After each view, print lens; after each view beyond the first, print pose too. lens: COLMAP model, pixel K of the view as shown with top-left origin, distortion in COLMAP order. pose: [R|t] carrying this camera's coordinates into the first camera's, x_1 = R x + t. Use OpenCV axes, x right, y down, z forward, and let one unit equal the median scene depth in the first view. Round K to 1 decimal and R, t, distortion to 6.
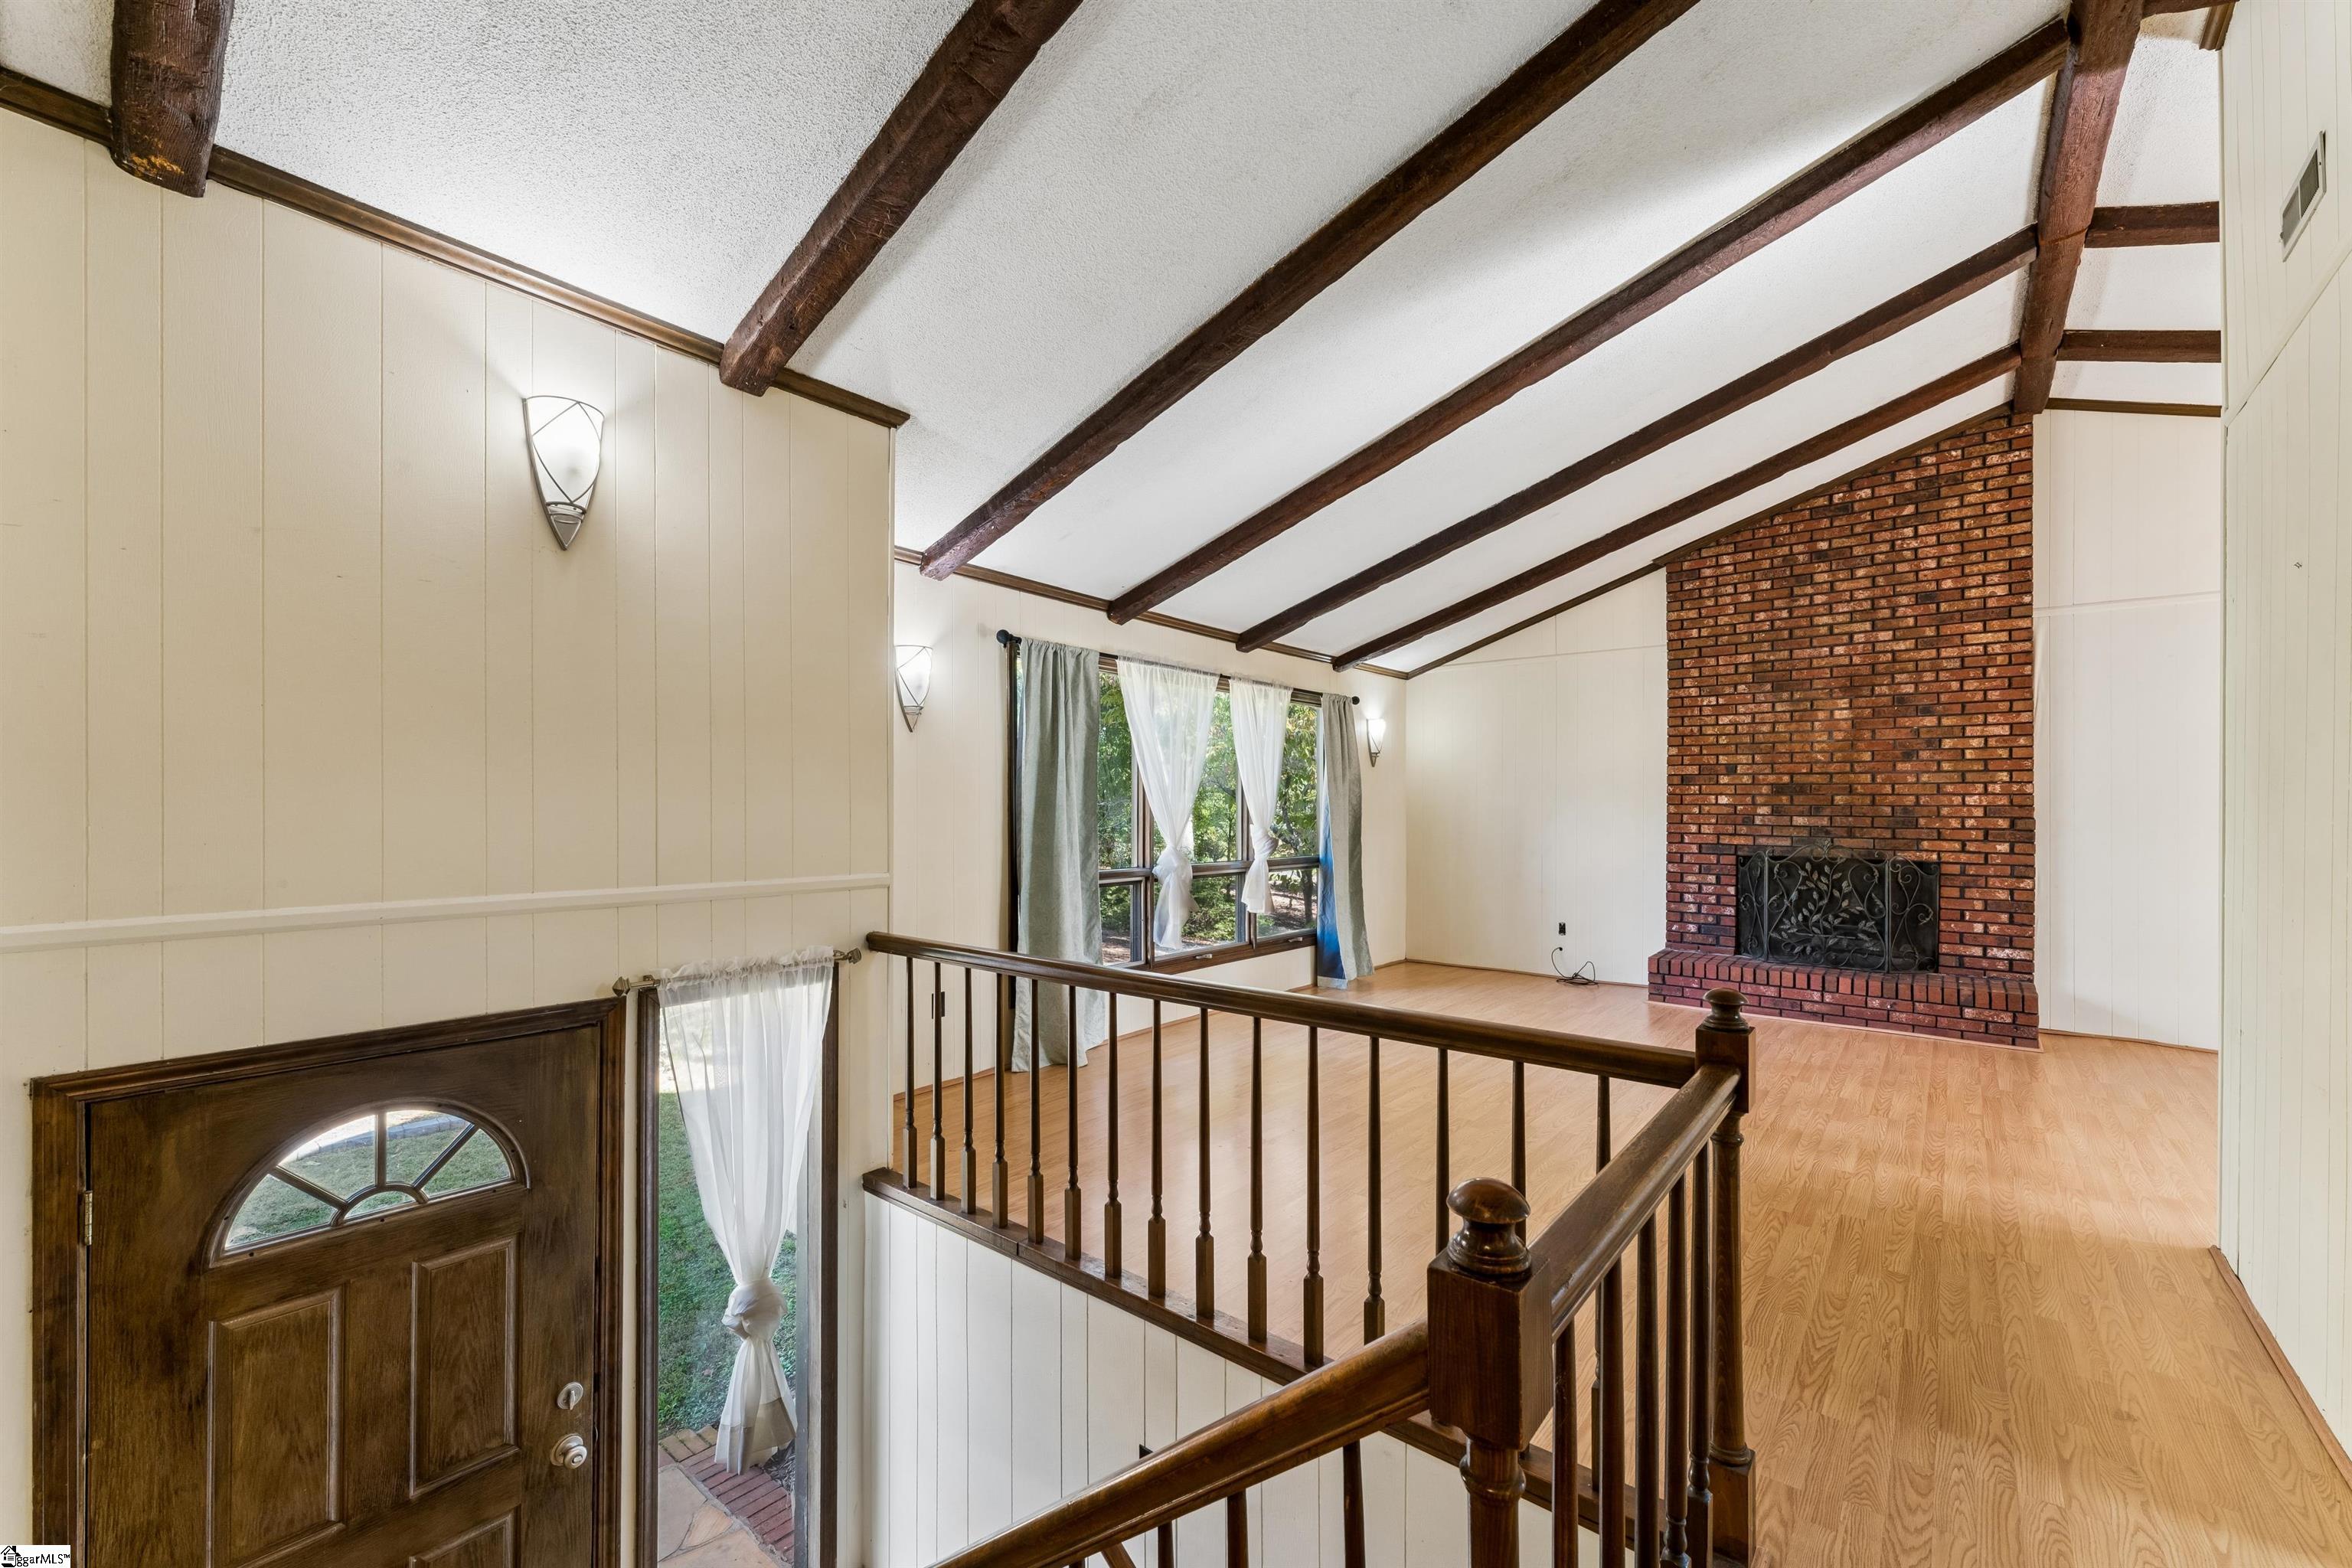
lens RADIAL K [[933.8, 0, 1164.4], [0, 933.8, 804.0], [0, 0, 1]] dist [-0.010386, 0.000464]
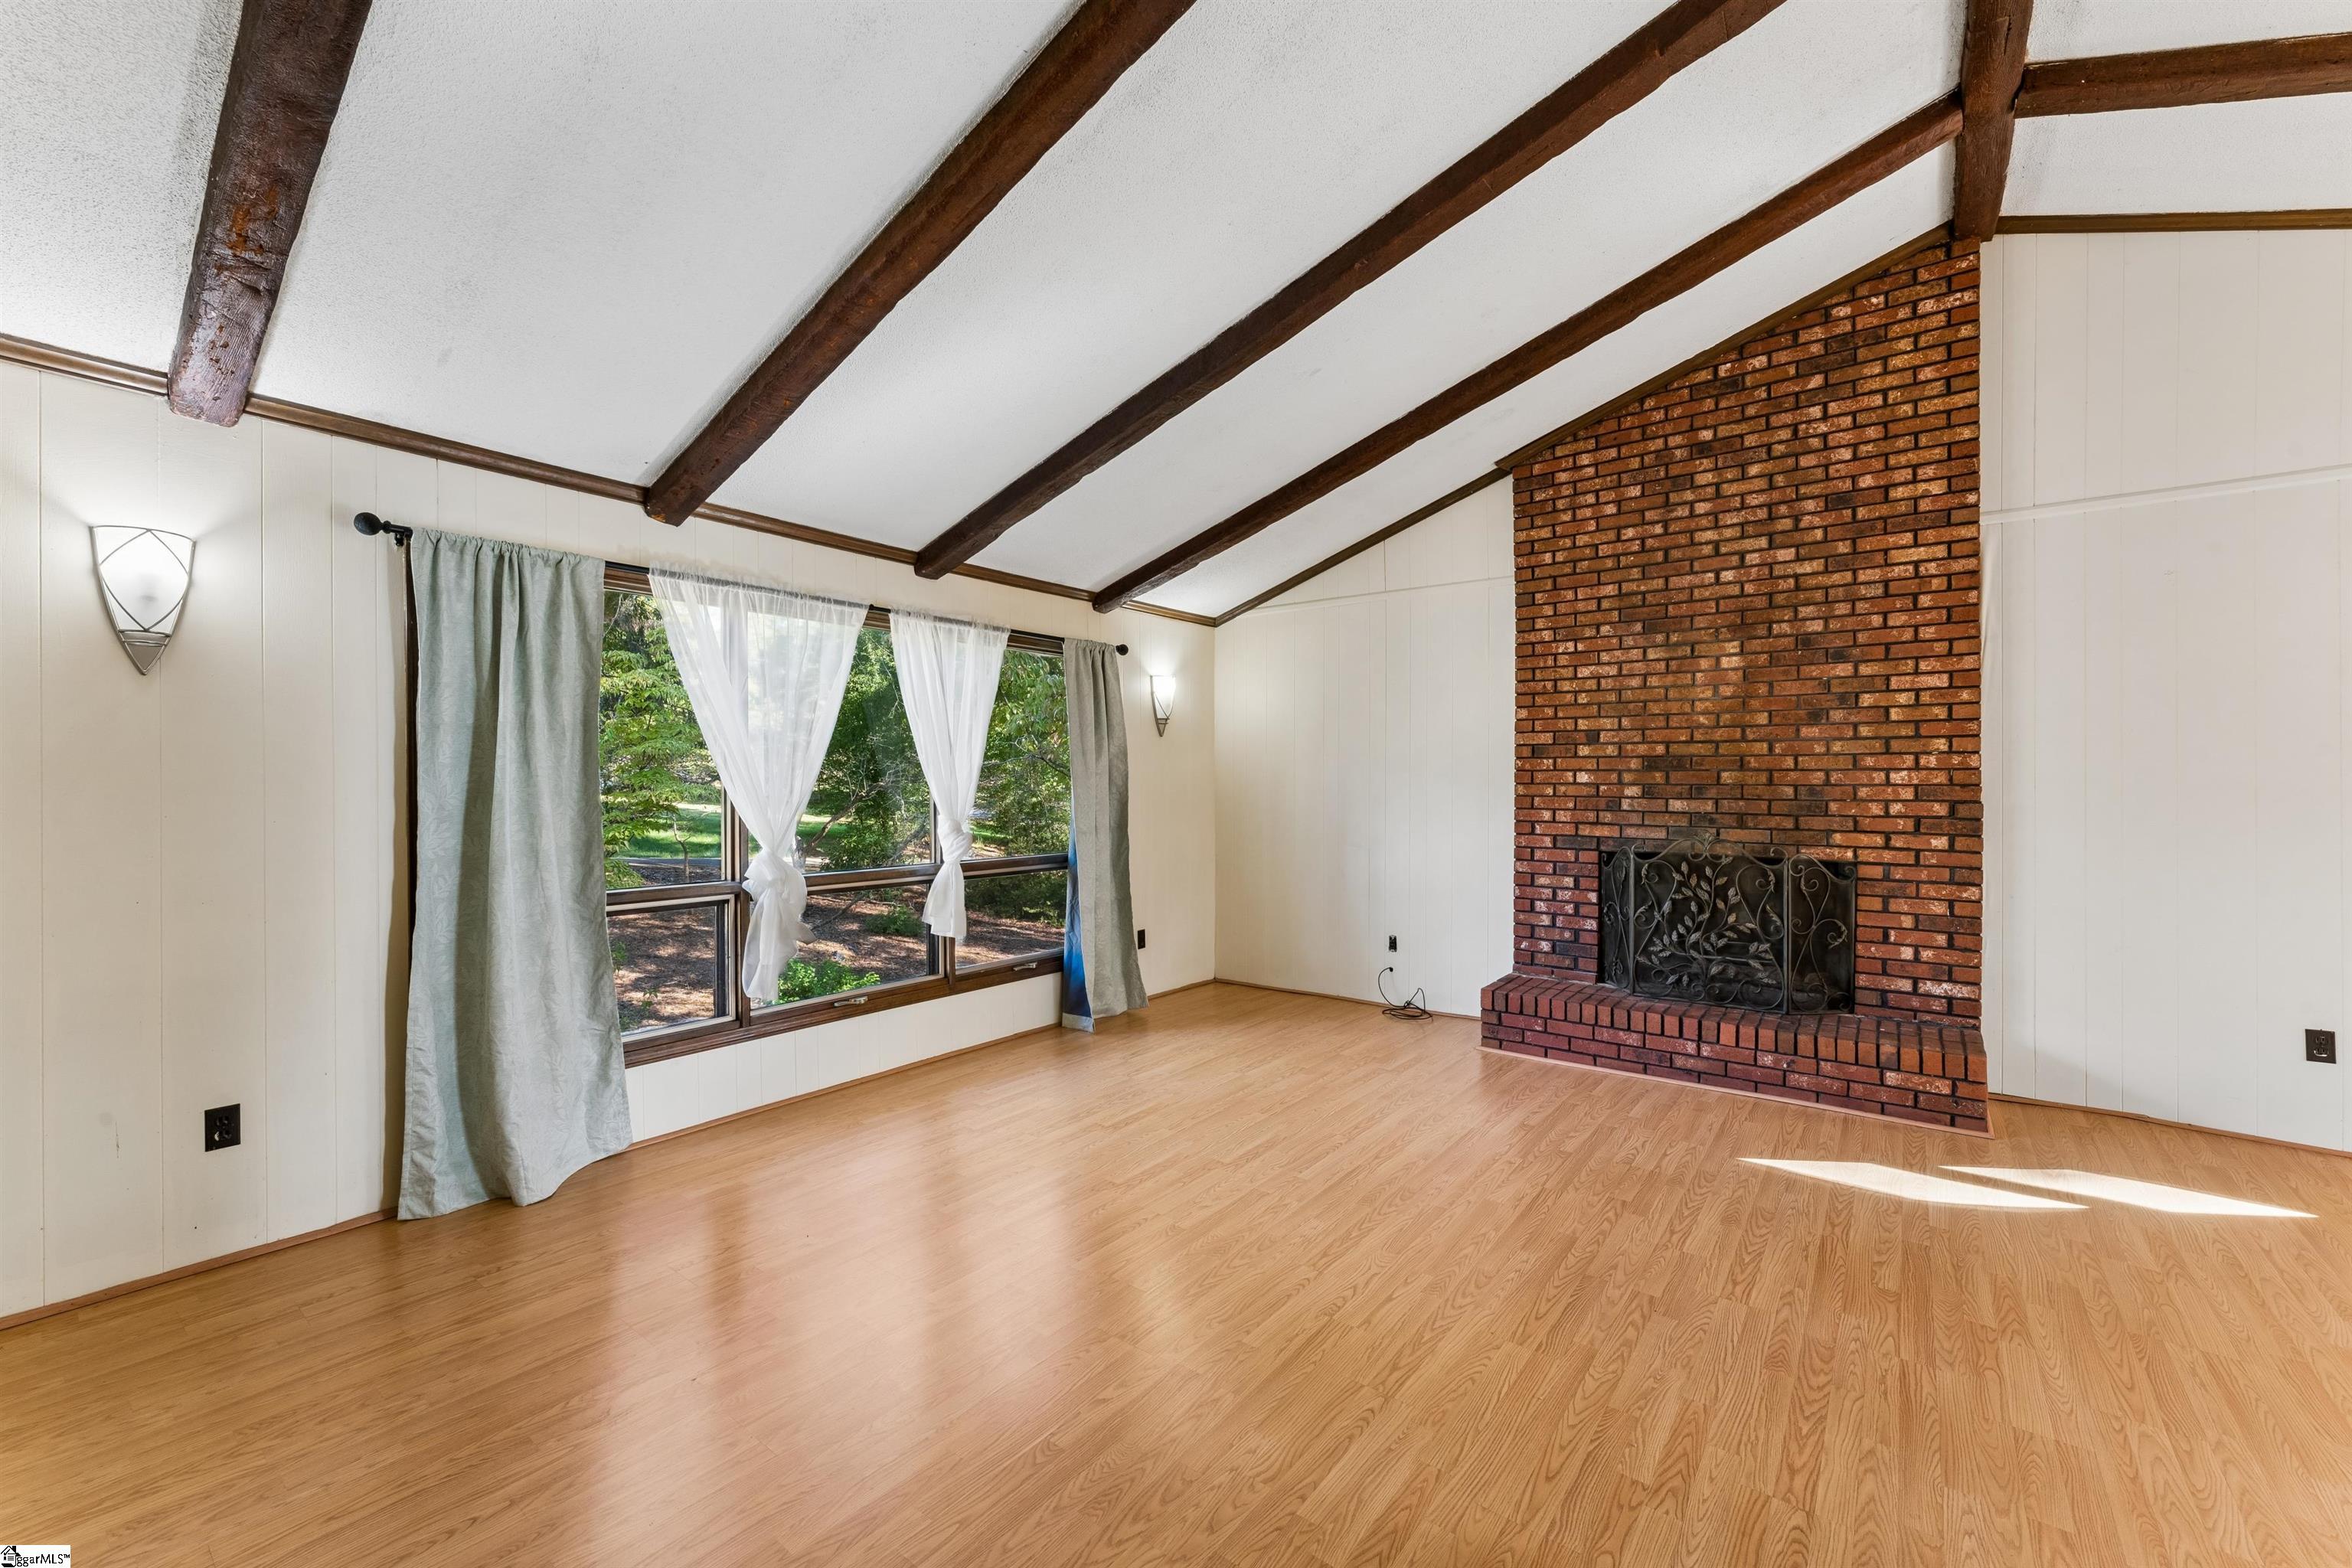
lens RADIAL K [[933.8, 0, 1169.5], [0, 933.8, 785.1], [0, 0, 1]] dist [-0.010386, 0.000464]
pose [[0.999316, -0.005254, 0.036613, 0.262727], [0.004978, 0.999959, 0.007623, -0.006333], [-0.036651, -0.007436, 0.999300, 0.282052]]
